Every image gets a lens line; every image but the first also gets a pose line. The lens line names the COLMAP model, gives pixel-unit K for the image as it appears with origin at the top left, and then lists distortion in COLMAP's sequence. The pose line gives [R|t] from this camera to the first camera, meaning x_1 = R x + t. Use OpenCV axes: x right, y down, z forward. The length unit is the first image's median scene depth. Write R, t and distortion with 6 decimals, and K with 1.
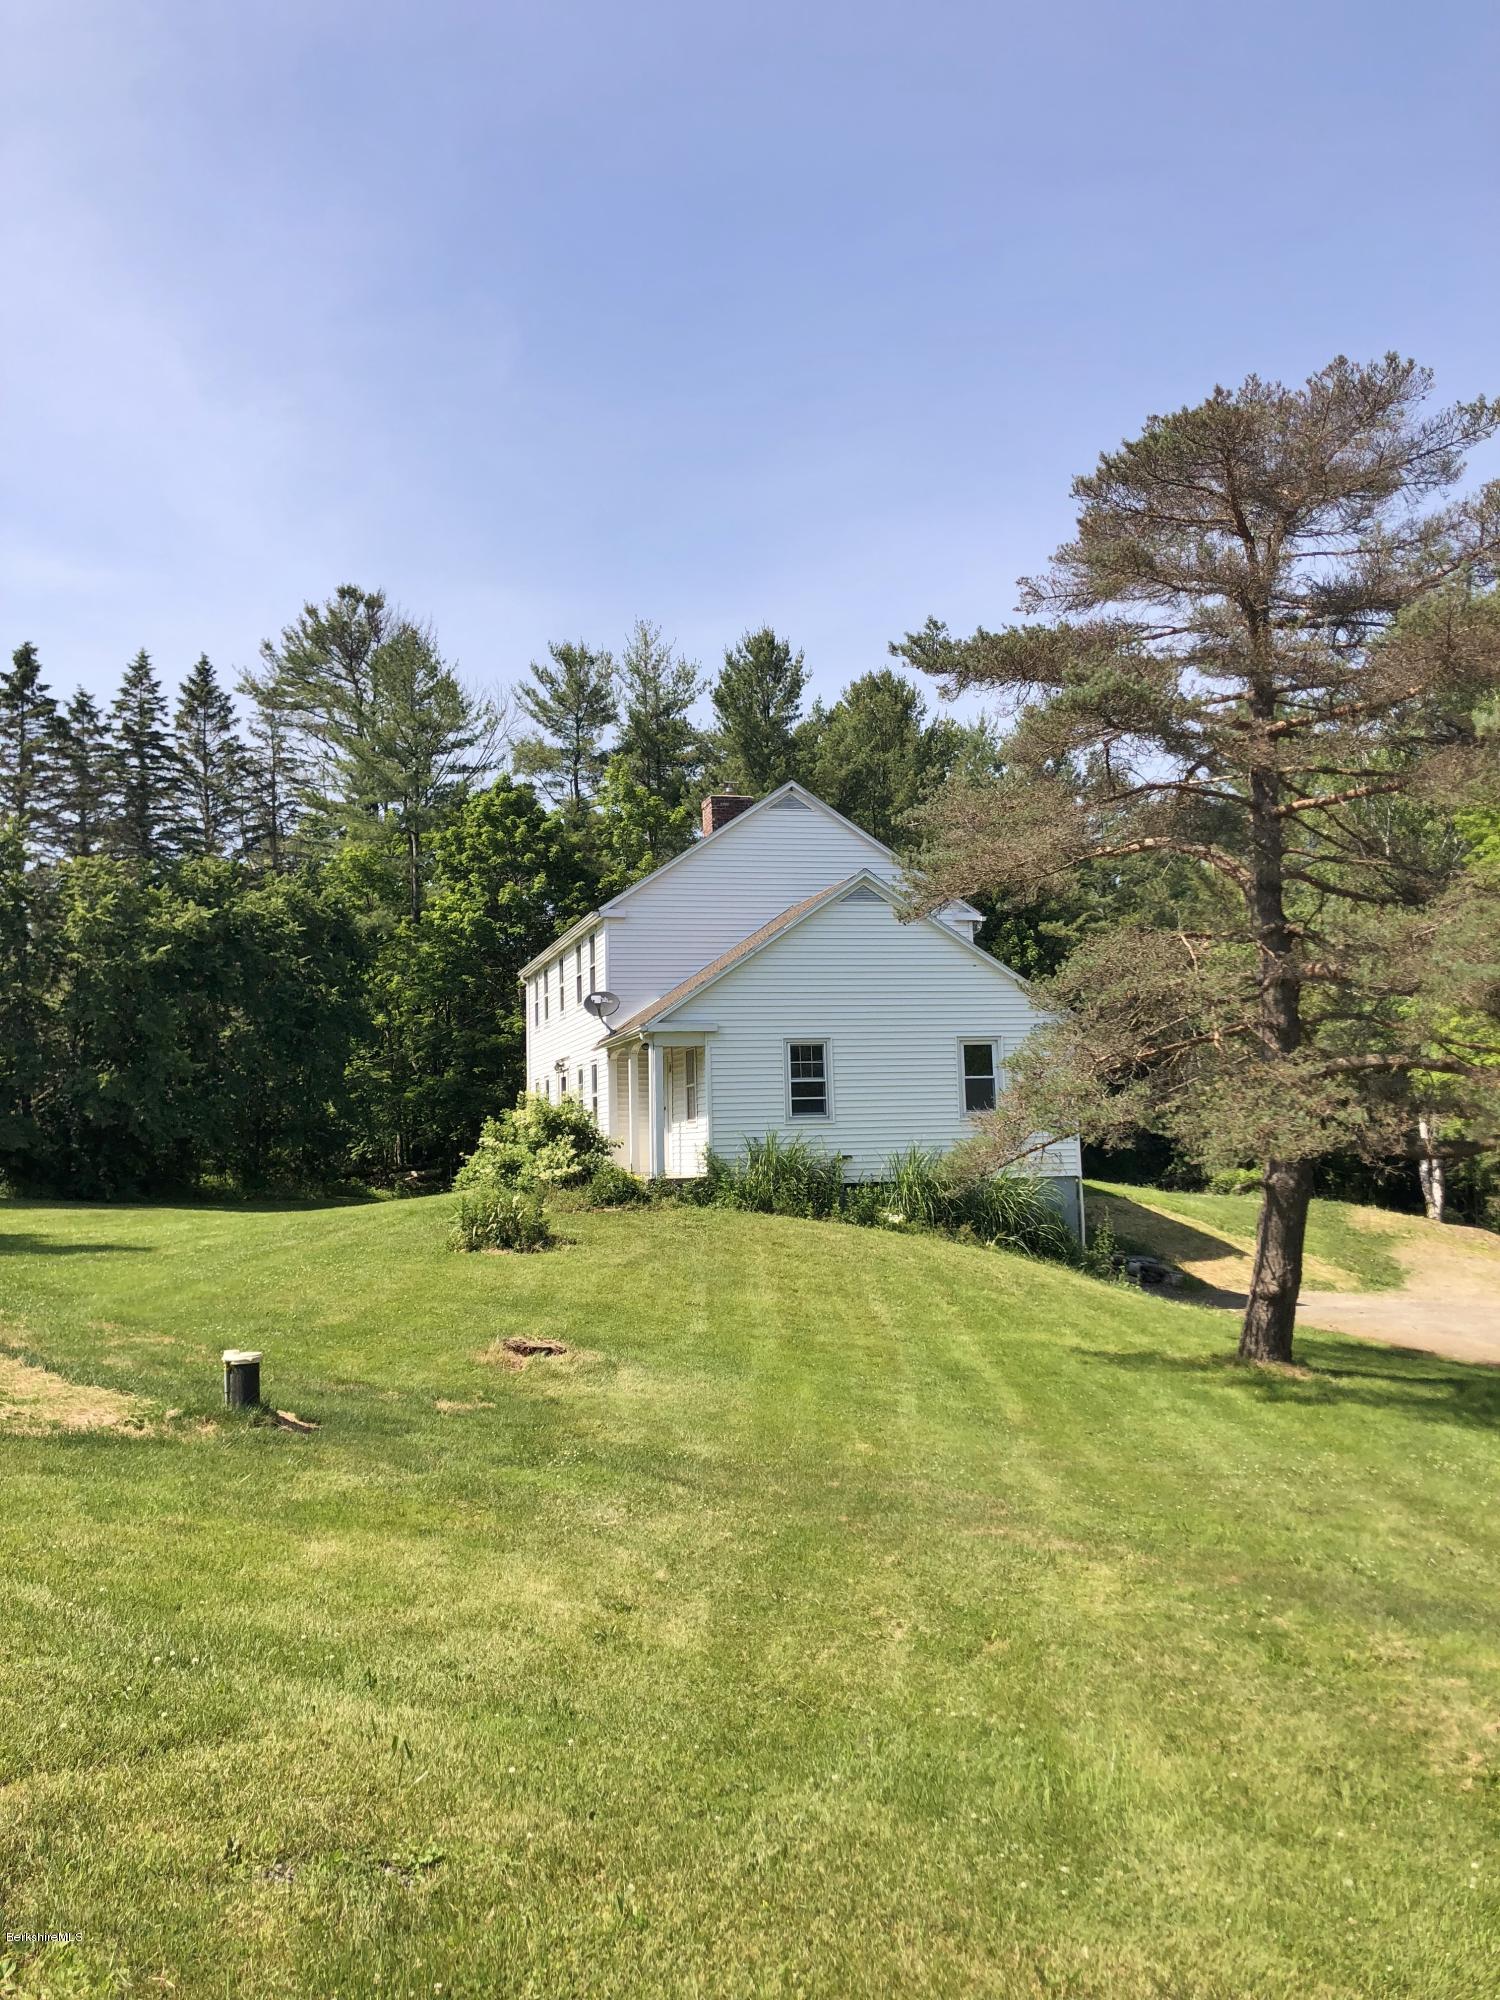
lens RADIAL K [[1654.2, 0, 806.4], [0, 1654.2, 1010.4], [0, 0, 1]] dist [0.213099, -0.631951]
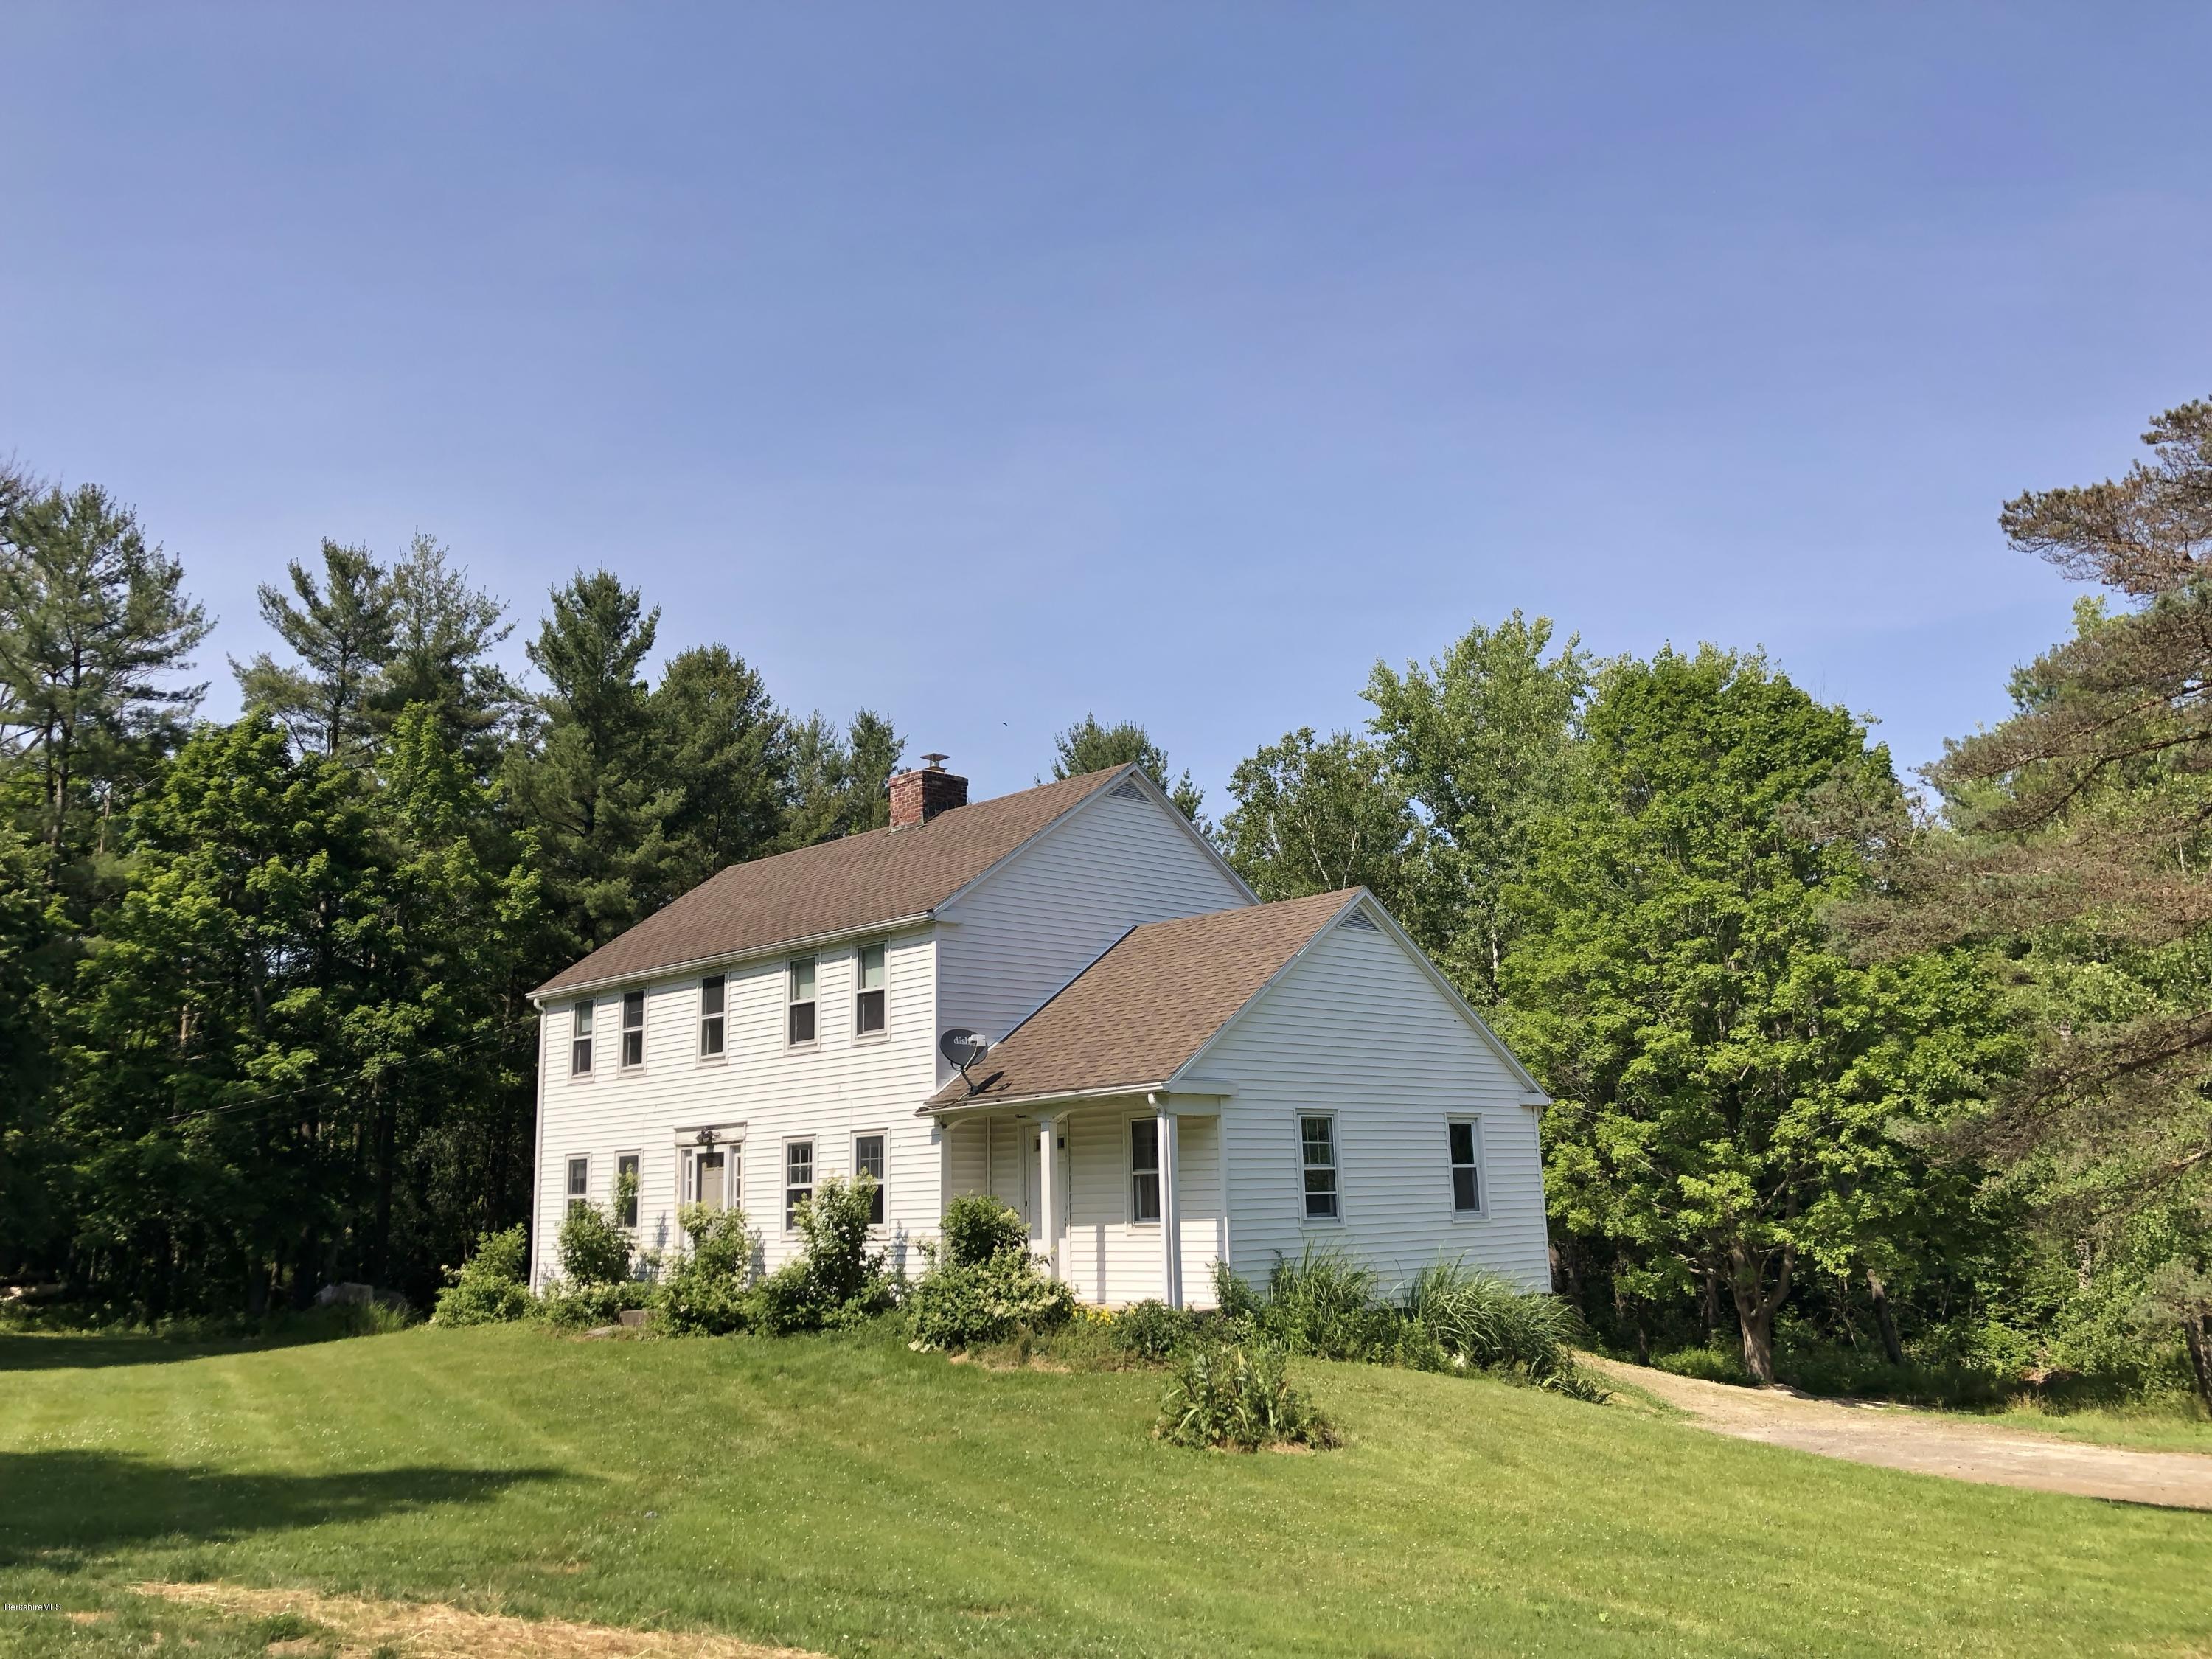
lens RADIAL K [[1818.0, 0, 1106.0], [0, 1818.0, 829.5], [0, 0, 1]] dist [0.002355, 0.000464]
pose [[0.869263, 0.104959, 0.483079, -0.242960], [-0.038243, 0.988550, -0.145967, 0.007876], [-0.492868, 0.108410, 0.863324, 0.173618]]
